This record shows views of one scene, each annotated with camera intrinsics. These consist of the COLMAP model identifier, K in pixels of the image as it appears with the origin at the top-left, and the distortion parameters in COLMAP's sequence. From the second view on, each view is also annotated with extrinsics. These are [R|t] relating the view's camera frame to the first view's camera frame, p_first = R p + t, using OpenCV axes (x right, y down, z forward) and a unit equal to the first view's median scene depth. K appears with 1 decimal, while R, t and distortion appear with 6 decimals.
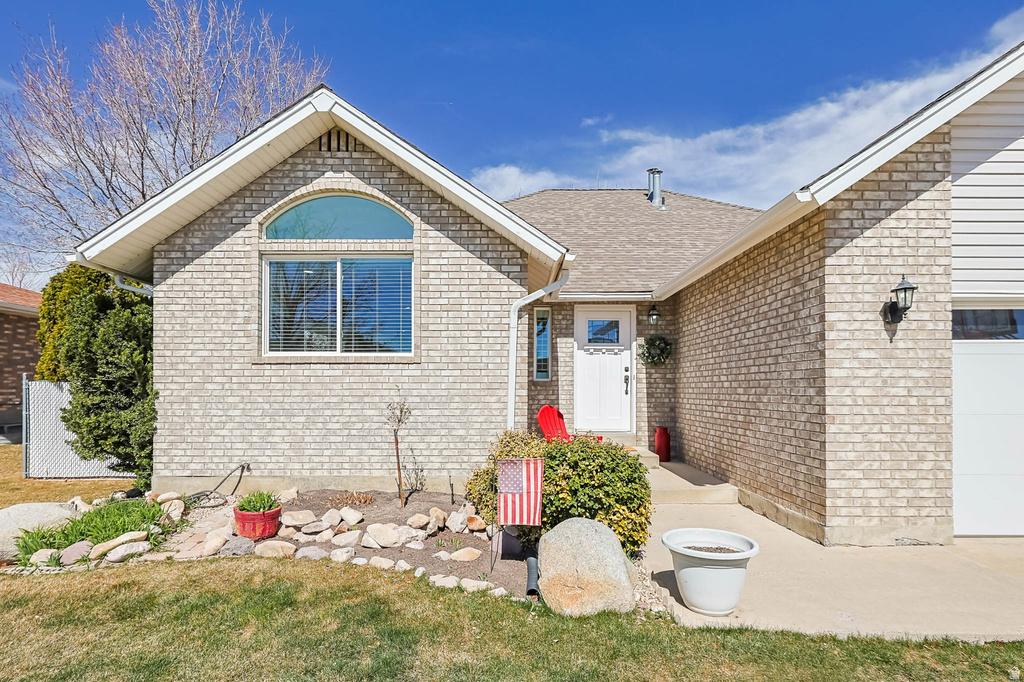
lens RADIAL K [[516.4, 0, 514.3], [0, 516.4, 385.1], [0, 0, 1]] dist [-0.002046, 0.000030]
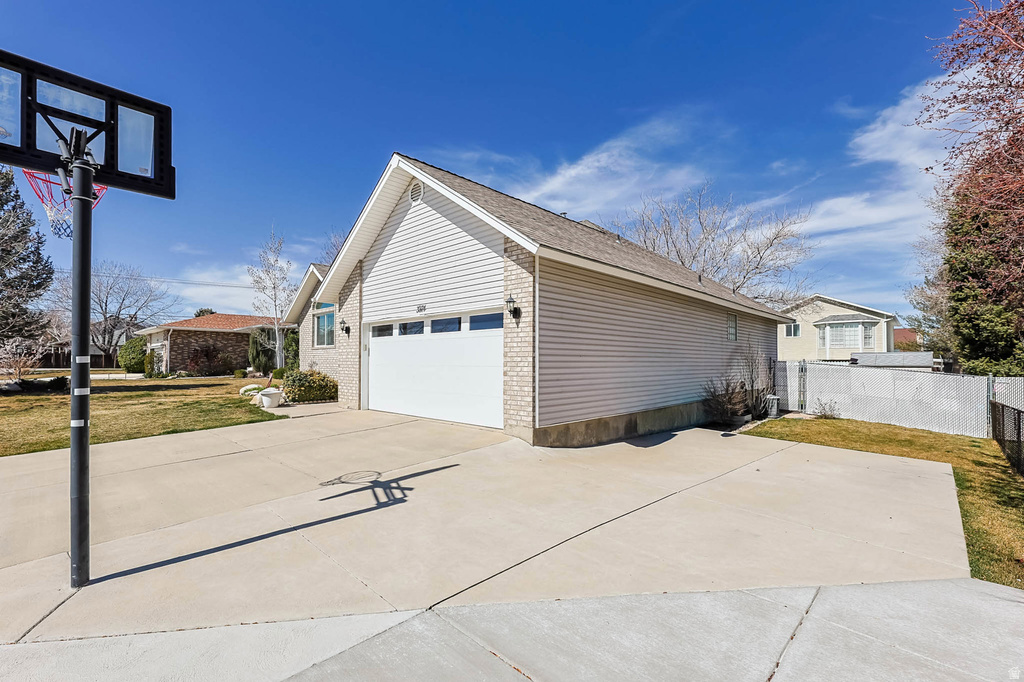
lens RADIAL K [[442.8, 0, 515.7], [0, 442.8, 357.3], [0, 0, 1]] dist [-0.003529, -0.000336]
pose [[0.736528, -0.004484, -0.676392, 2.266774], [0.001901, 0.999988, -0.004559, 0.021392], [0.676404, 0.002072, 0.736528, -0.158605]]
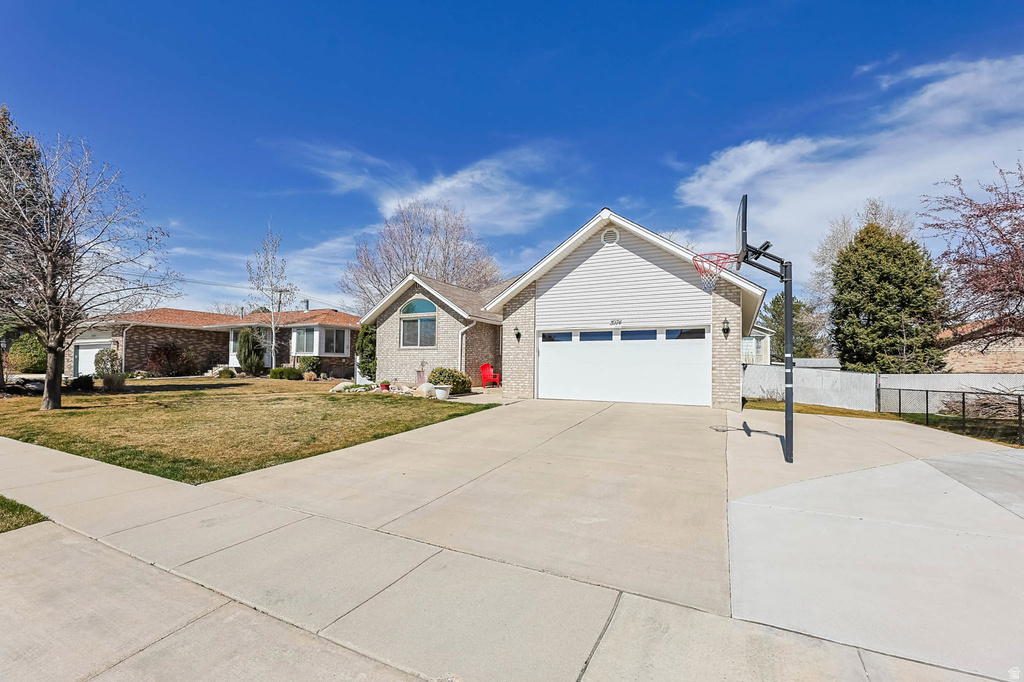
lens RADIAL K [[424.9, 0, 508.9], [0, 424.9, 348.3], [0, 0, 1]] dist [-0.000767, -0.000096]
pose [[0.895646, -0.008978, -0.444676, 1.447072], [-0.006397, 0.999433, -0.033062, 0.037321], [0.444721, 0.032456, 0.895081, -1.240417]]
